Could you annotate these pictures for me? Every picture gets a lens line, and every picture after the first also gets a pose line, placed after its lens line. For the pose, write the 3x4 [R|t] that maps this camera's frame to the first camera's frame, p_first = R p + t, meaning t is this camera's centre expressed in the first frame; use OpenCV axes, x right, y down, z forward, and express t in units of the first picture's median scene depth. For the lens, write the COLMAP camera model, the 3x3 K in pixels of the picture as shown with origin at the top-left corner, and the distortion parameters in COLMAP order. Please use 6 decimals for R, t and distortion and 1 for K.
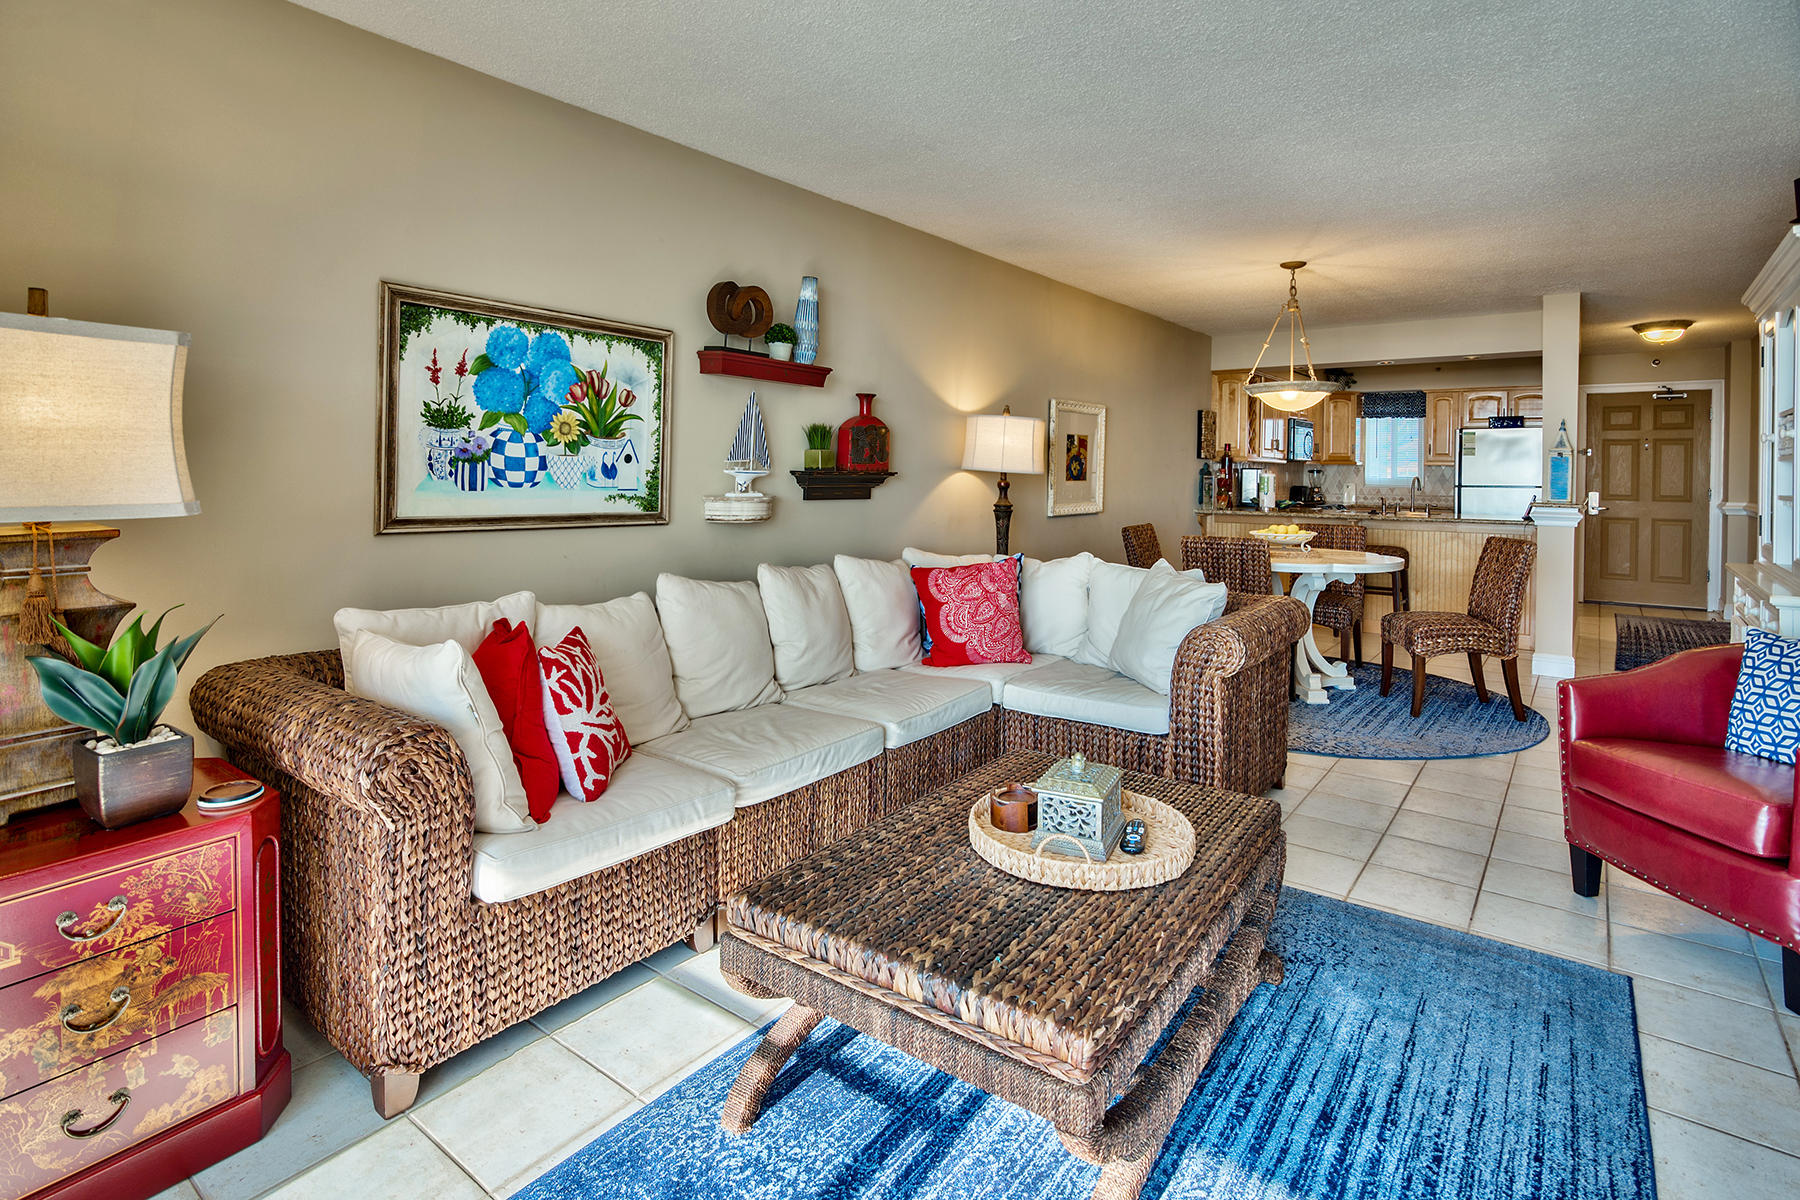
lens RADIAL K [[913.0, 0, 886.3], [0, 913.0, 477.8], [0, 0, 1]] dist [-0.003543, -0.001450]
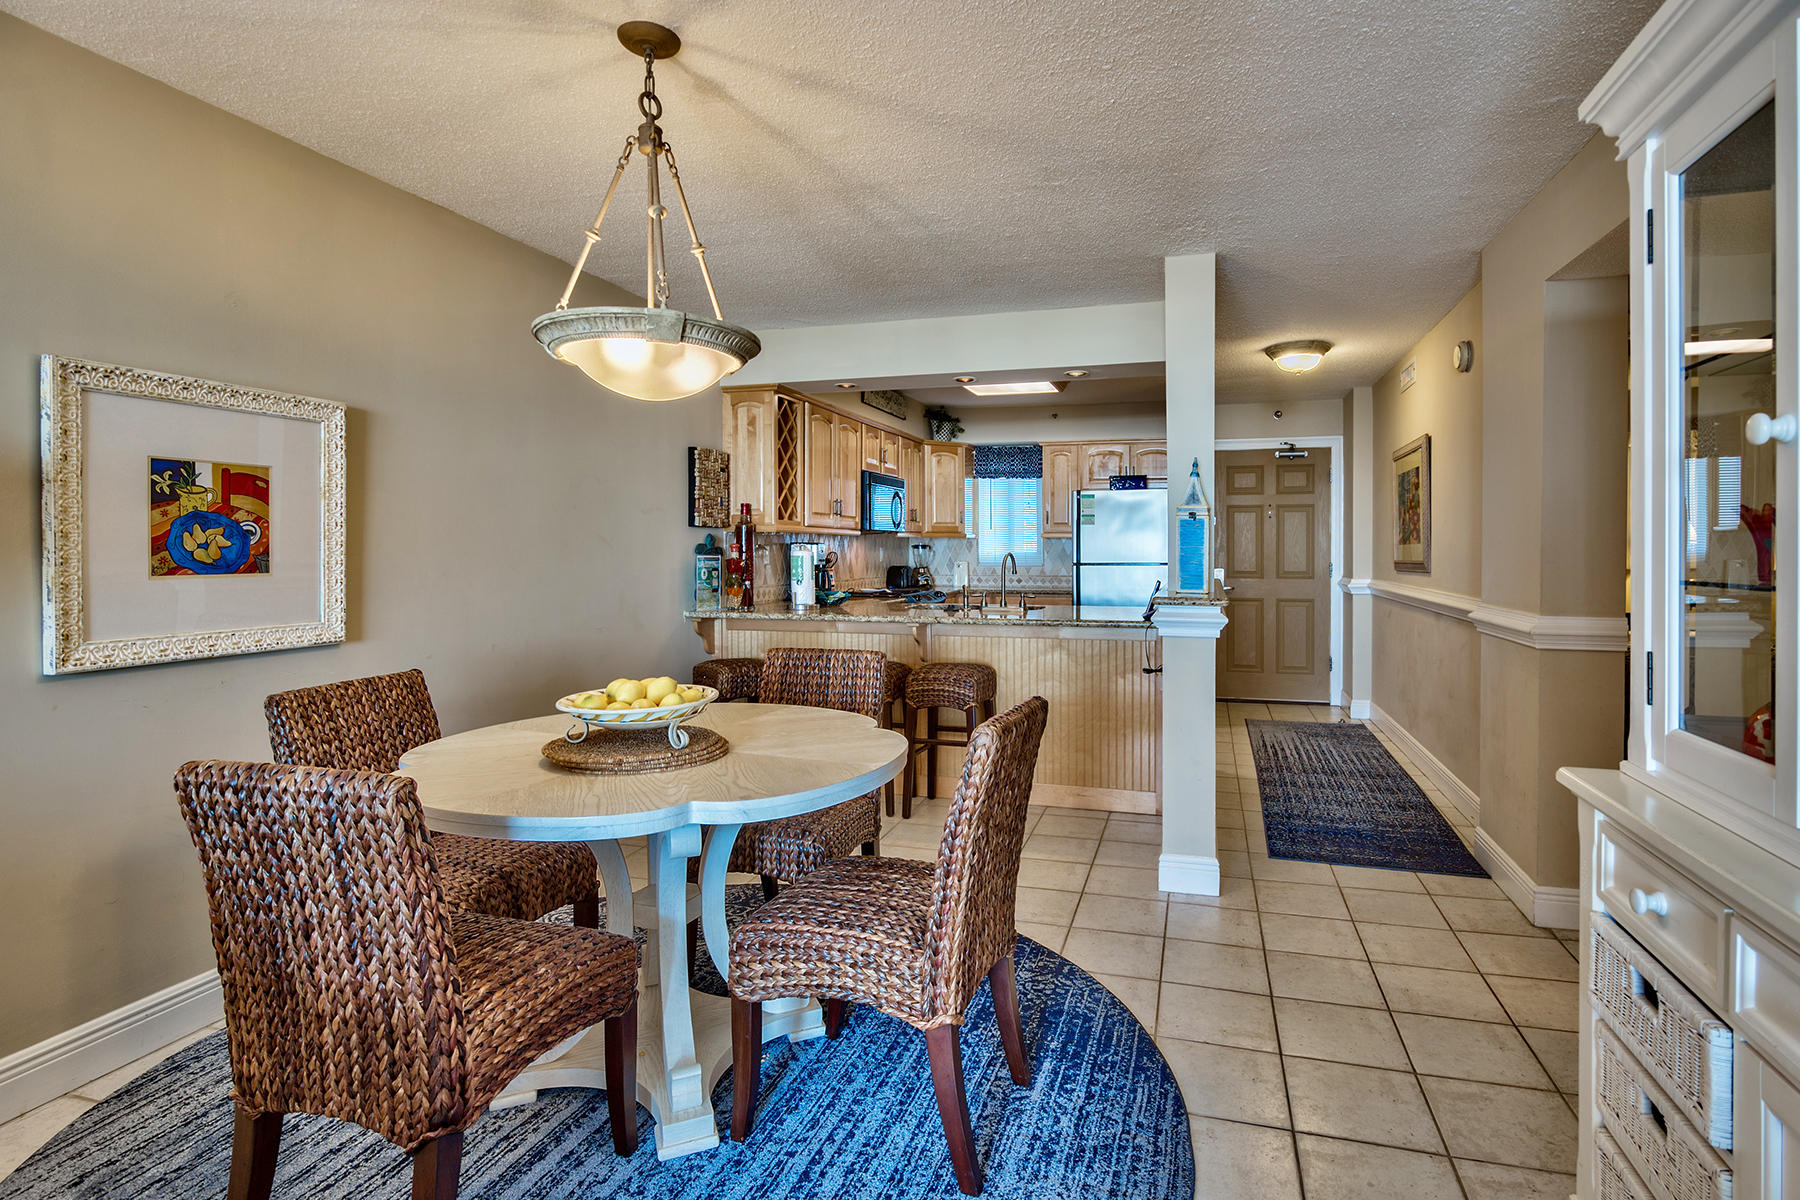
lens RADIAL K [[921.5, 0, 945.1], [0, 921.5, 552.8], [0, 0, 1]] dist [-0.000857, -0.000572]
pose [[0.925610, -0.011423, 0.378306, 0.305831], [0.012450, 0.999922, -0.000269, -0.002133], [-0.378274, 0.004959, 0.925680, 0.425838]]
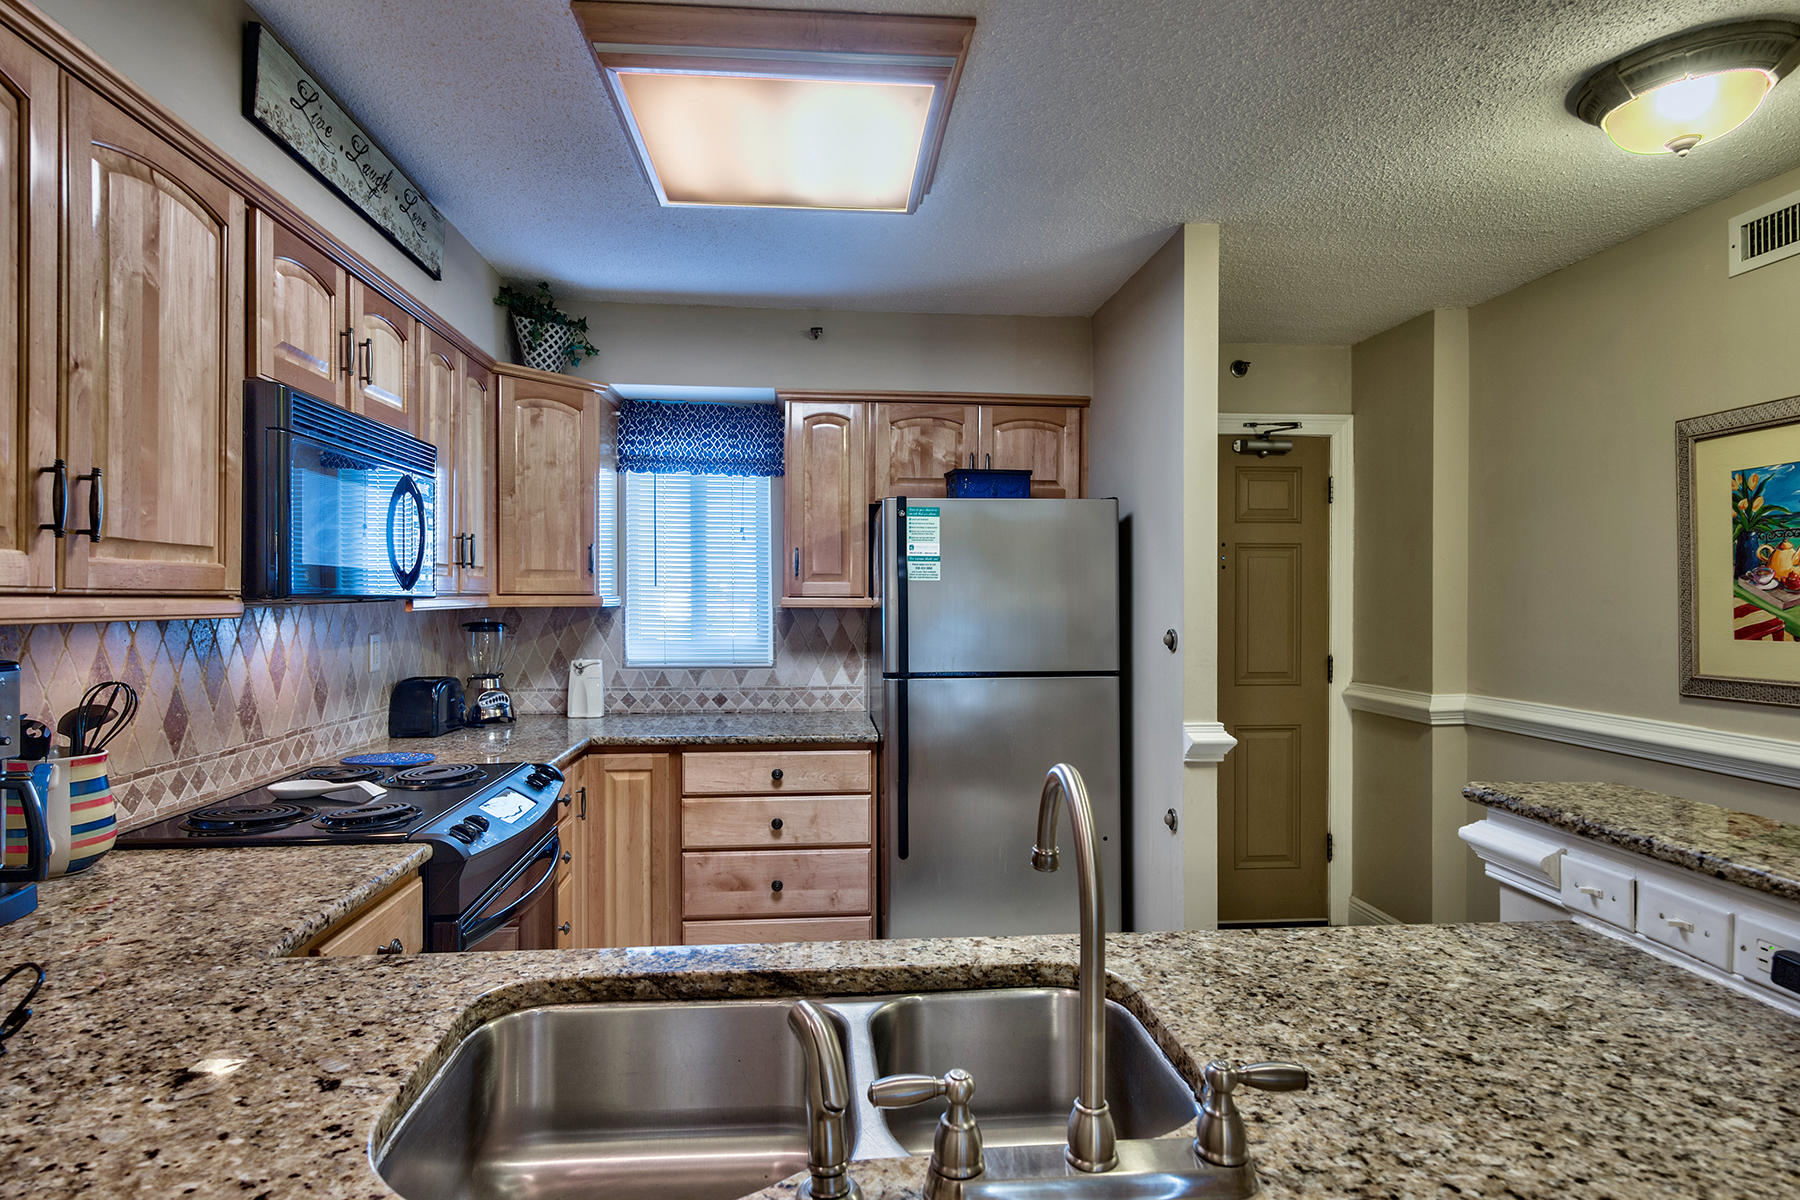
lens RADIAL K [[1001.8, 0, 900.0], [0, 1001.8, 600.0], [0, 0, 1]] dist [-0.000971, 0.000225]
pose [[0.730257, -0.010451, 0.683093, 0.522204], [0.012936, 0.999915, 0.001469, -0.023693], [-0.683050, 0.007764, 0.730330, 0.996301]]
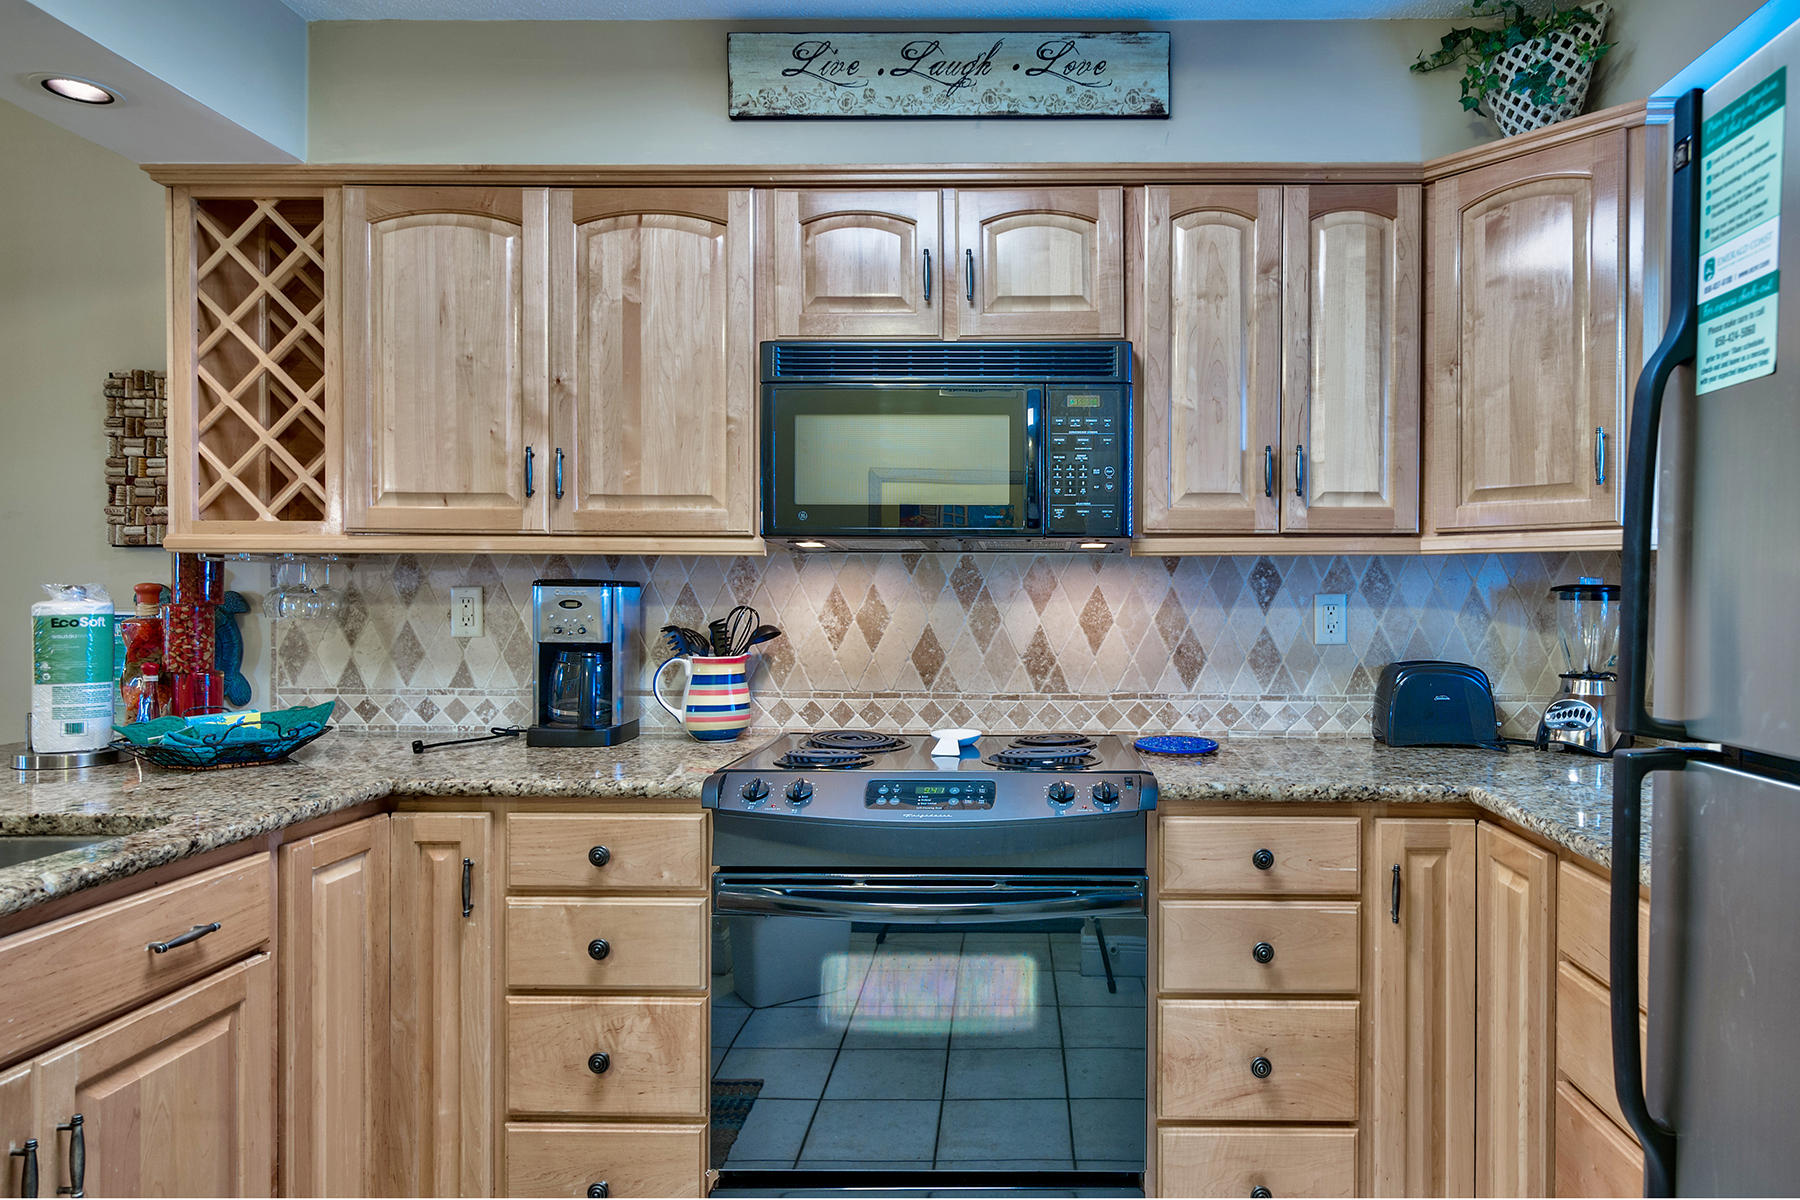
lens RADIAL K [[1041.7, 0, 900.0], [0, 1041.7, 600.0], [0, 0, 1]] dist [0.024780, 0.000490]
pose [[0.594386, 0.000734, -0.804179, 0.863781], [-0.006333, 0.999973, -0.003768, -0.006055], [0.804155, 0.007333, 0.594375, 1.158871]]
